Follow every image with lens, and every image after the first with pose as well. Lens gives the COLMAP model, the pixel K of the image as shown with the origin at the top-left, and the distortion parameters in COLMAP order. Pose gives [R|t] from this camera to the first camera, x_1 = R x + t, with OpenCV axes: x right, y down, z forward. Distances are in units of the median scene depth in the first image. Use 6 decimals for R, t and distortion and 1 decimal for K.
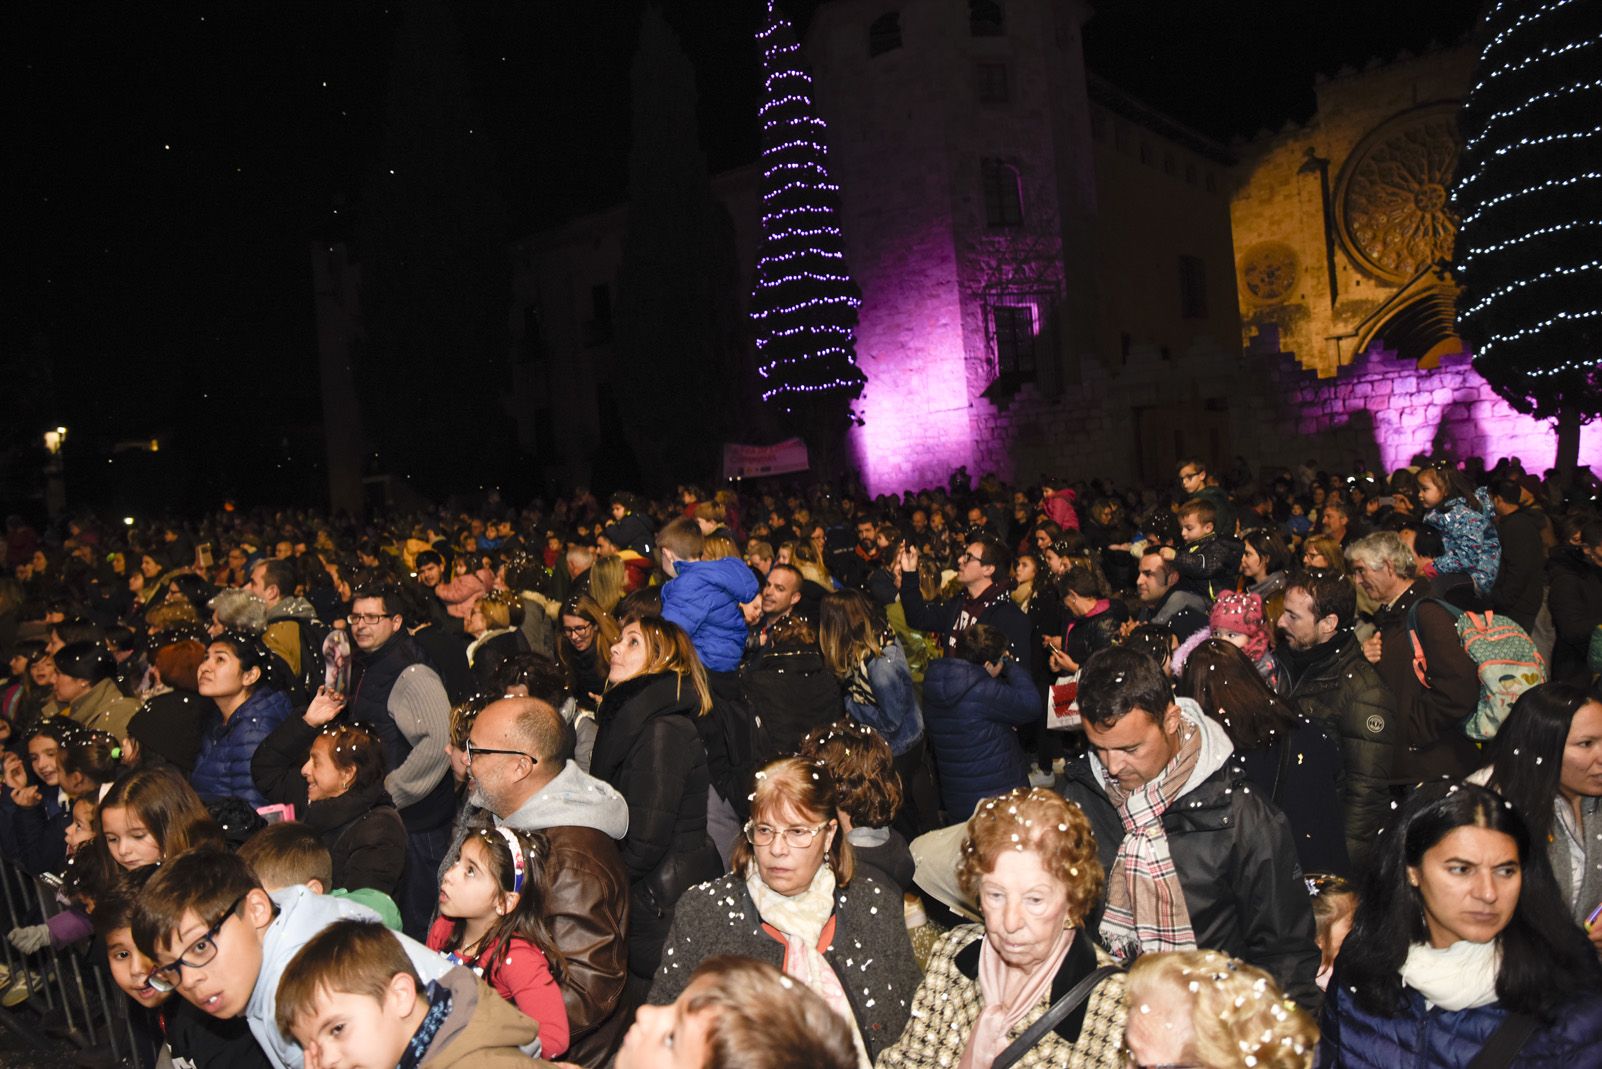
lens RADIAL K [[1084.0, 0, 796.1], [0, 1084.0, 549.3], [0, 0, 1]] dist [-0.133466, 0.098380]
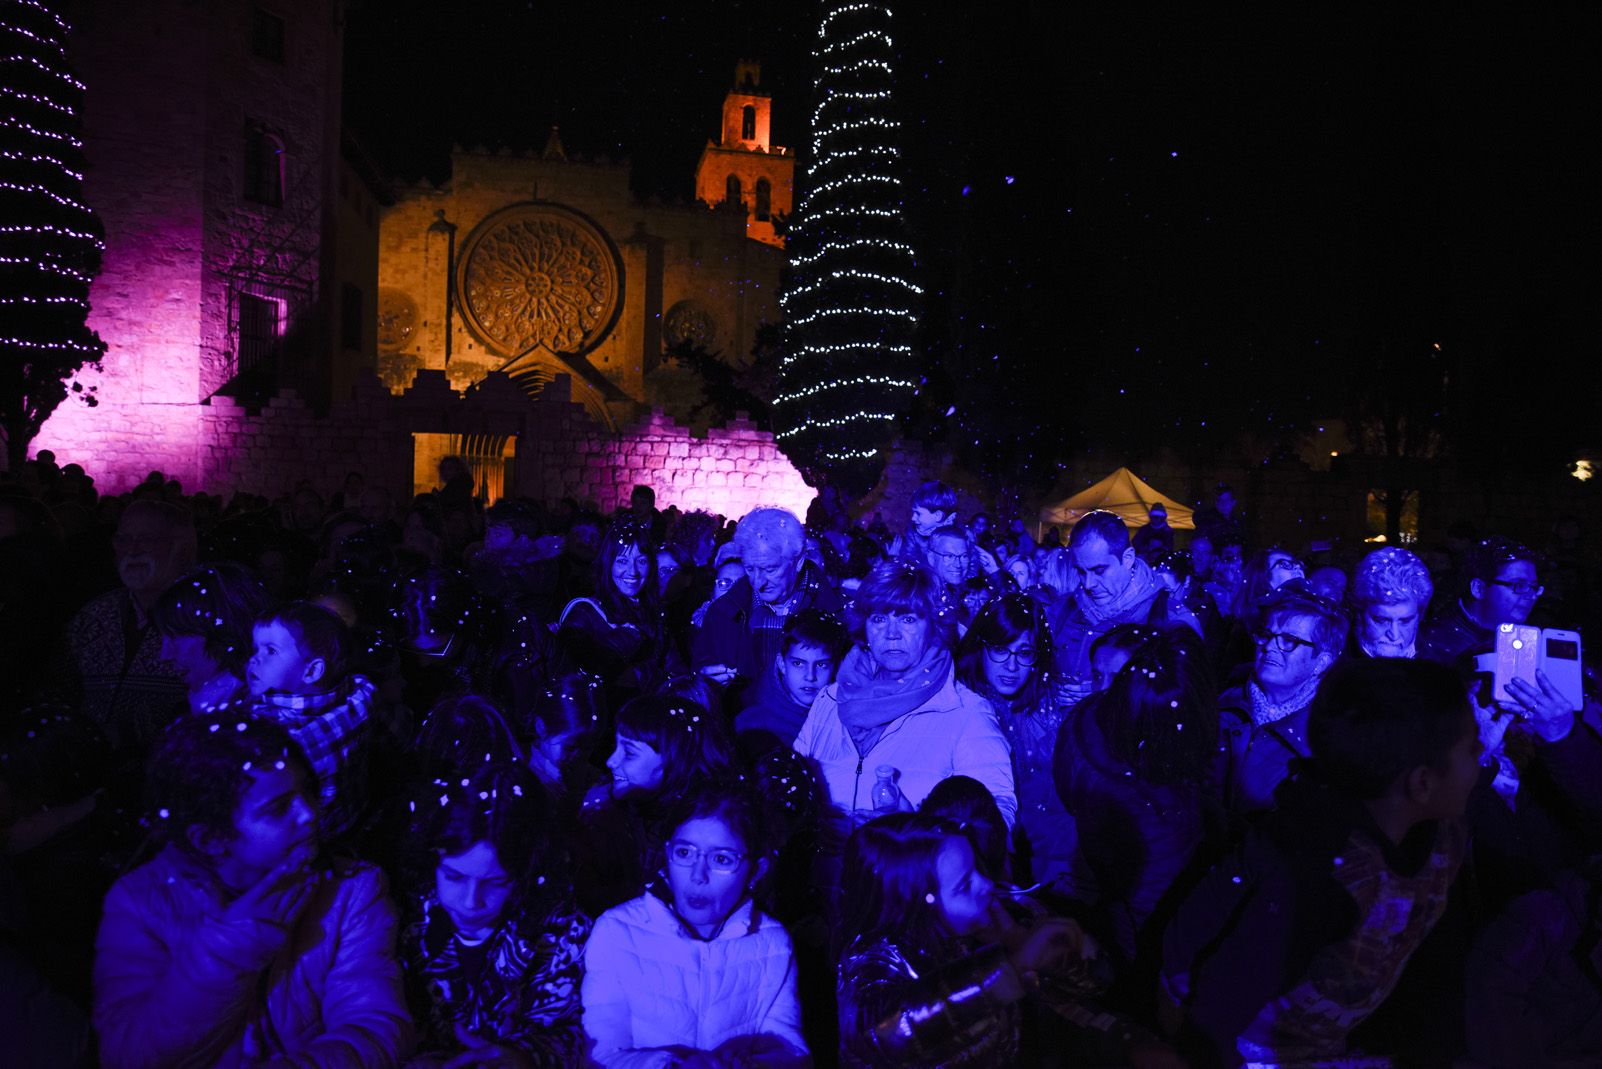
lens RADIAL K [[1089.3, 0, 796.6], [0, 1089.3, 552.0], [0, 0, 1]] dist [-0.139583, 0.104156]
pose [[0.611518, 0.070316, 0.788100, -0.187069], [-0.035842, 0.997483, -0.061186, 0.014540], [-0.790418, 0.009169, 0.612499, 0.138972]]
